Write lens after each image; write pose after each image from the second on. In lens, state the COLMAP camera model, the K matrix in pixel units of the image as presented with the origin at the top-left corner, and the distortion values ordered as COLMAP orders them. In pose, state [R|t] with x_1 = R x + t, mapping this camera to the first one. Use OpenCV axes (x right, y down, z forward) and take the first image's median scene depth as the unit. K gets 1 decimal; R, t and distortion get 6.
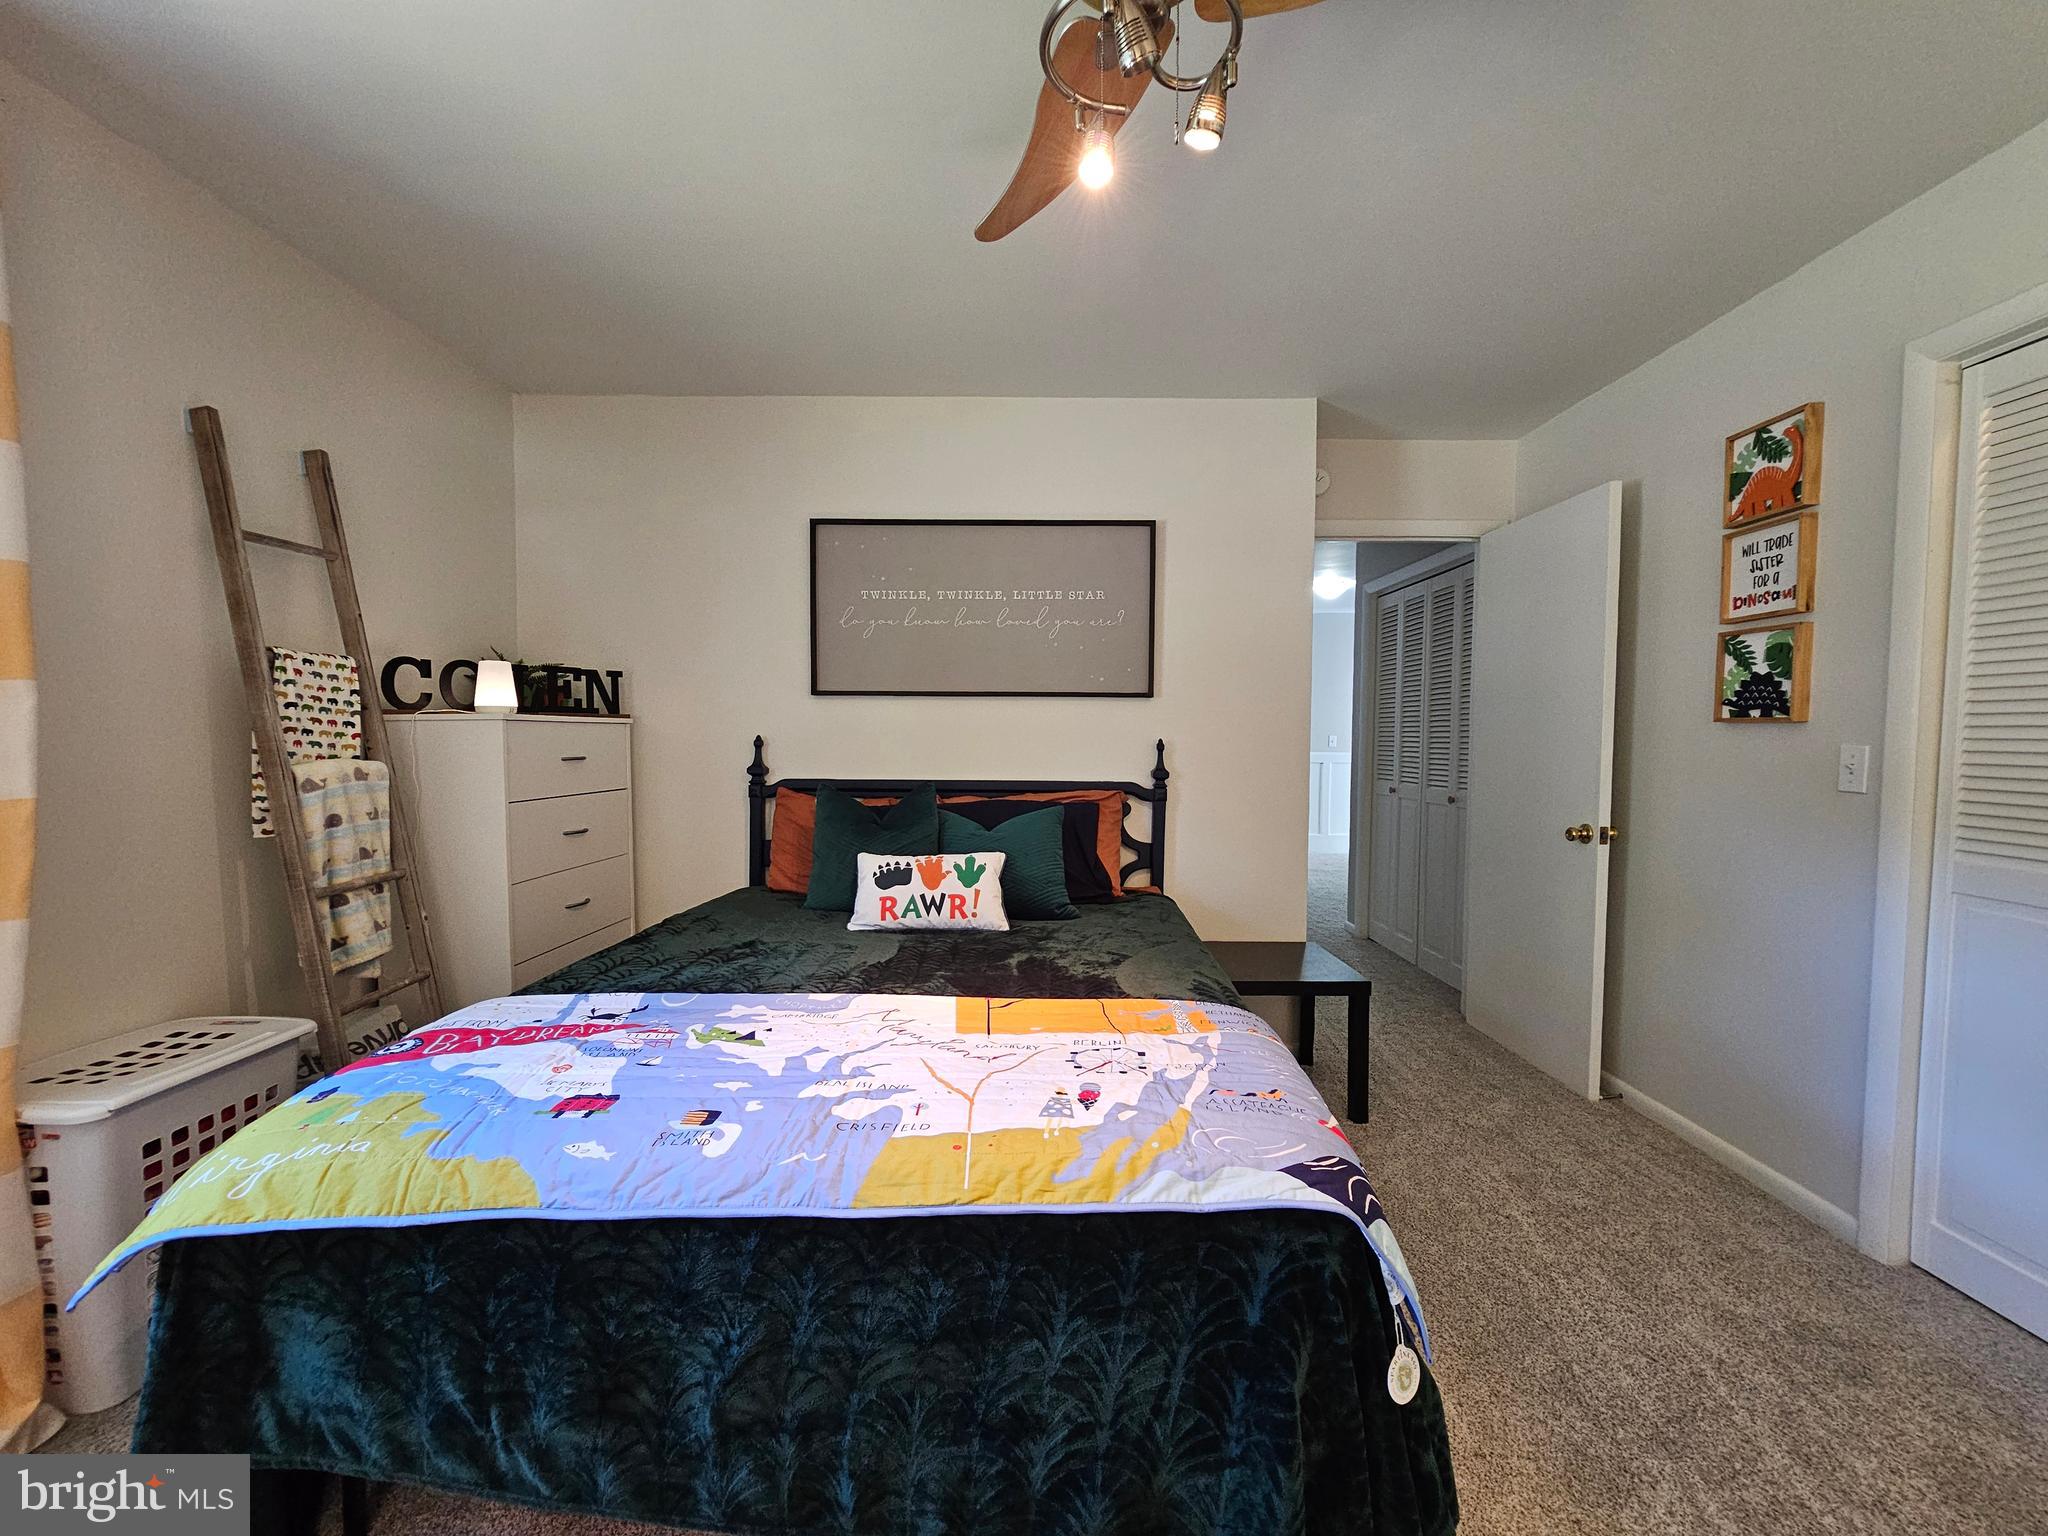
lens RADIAL K [[838.8, 0, 1029.7], [0, 838.8, 777.0], [0, 0, 1]] dist [0.000149, -0.000469]
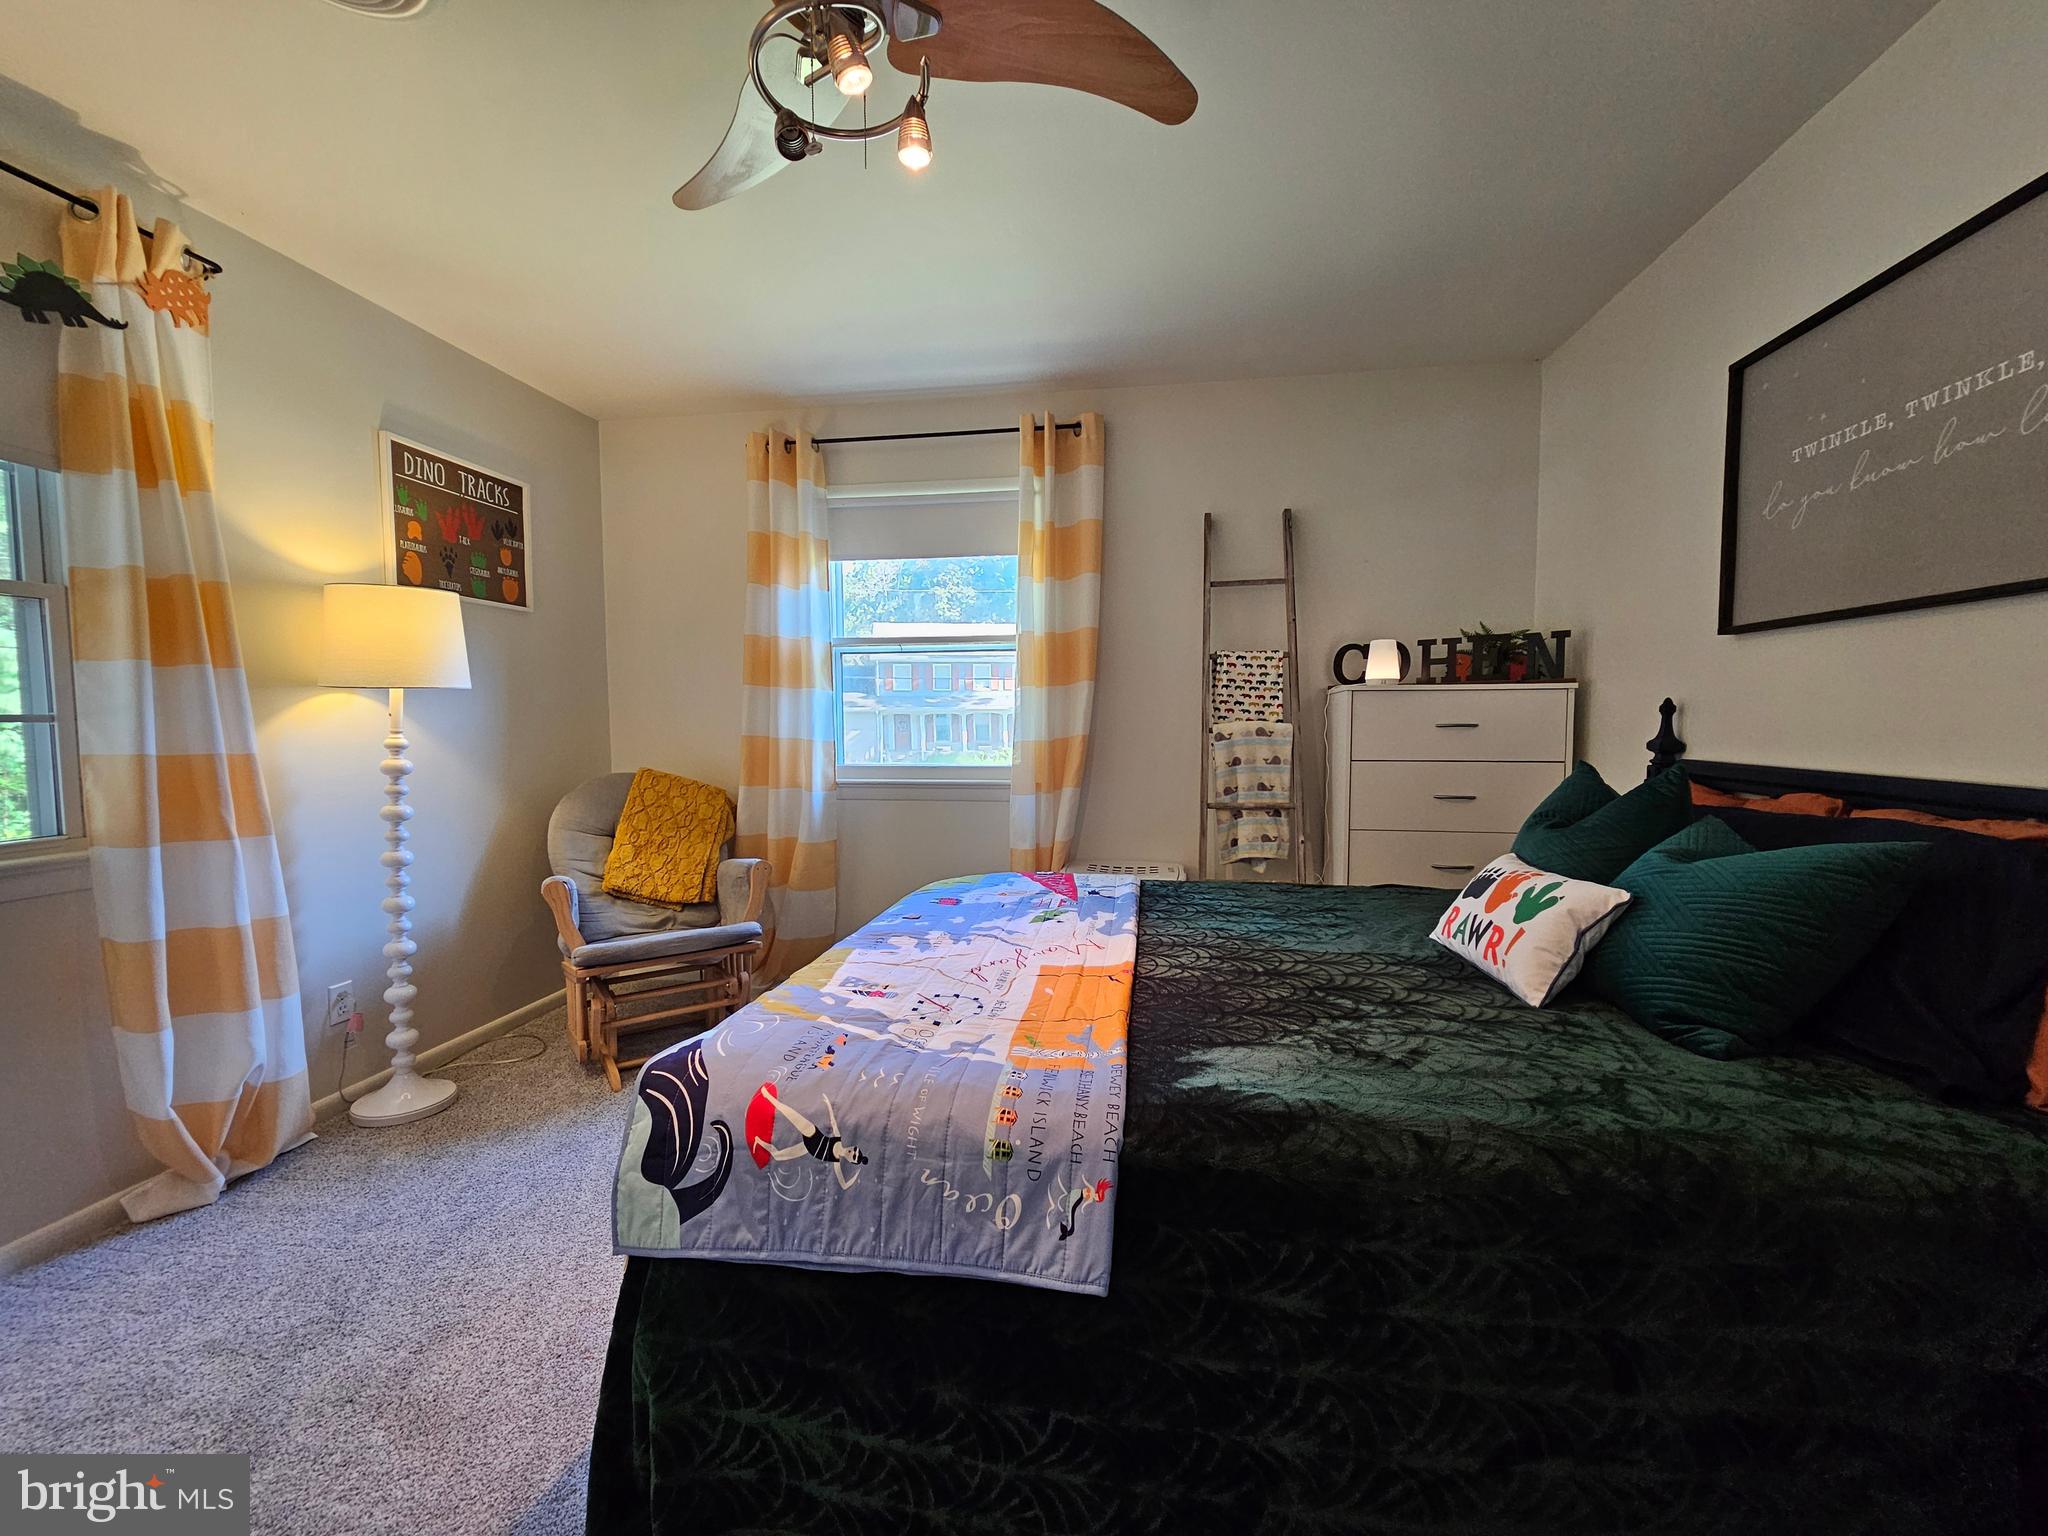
lens RADIAL K [[838.8, 0, 1020.2], [0, 838.8, 769.1], [0, 0, 1]] dist [0.000149, -0.000469]
pose [[-0.152491, 0.055975, -0.986718, 0.698748], [-0.045640, 0.996931, 0.063608, -0.012250], [0.987250, 0.054734, -0.149468, 0.800622]]
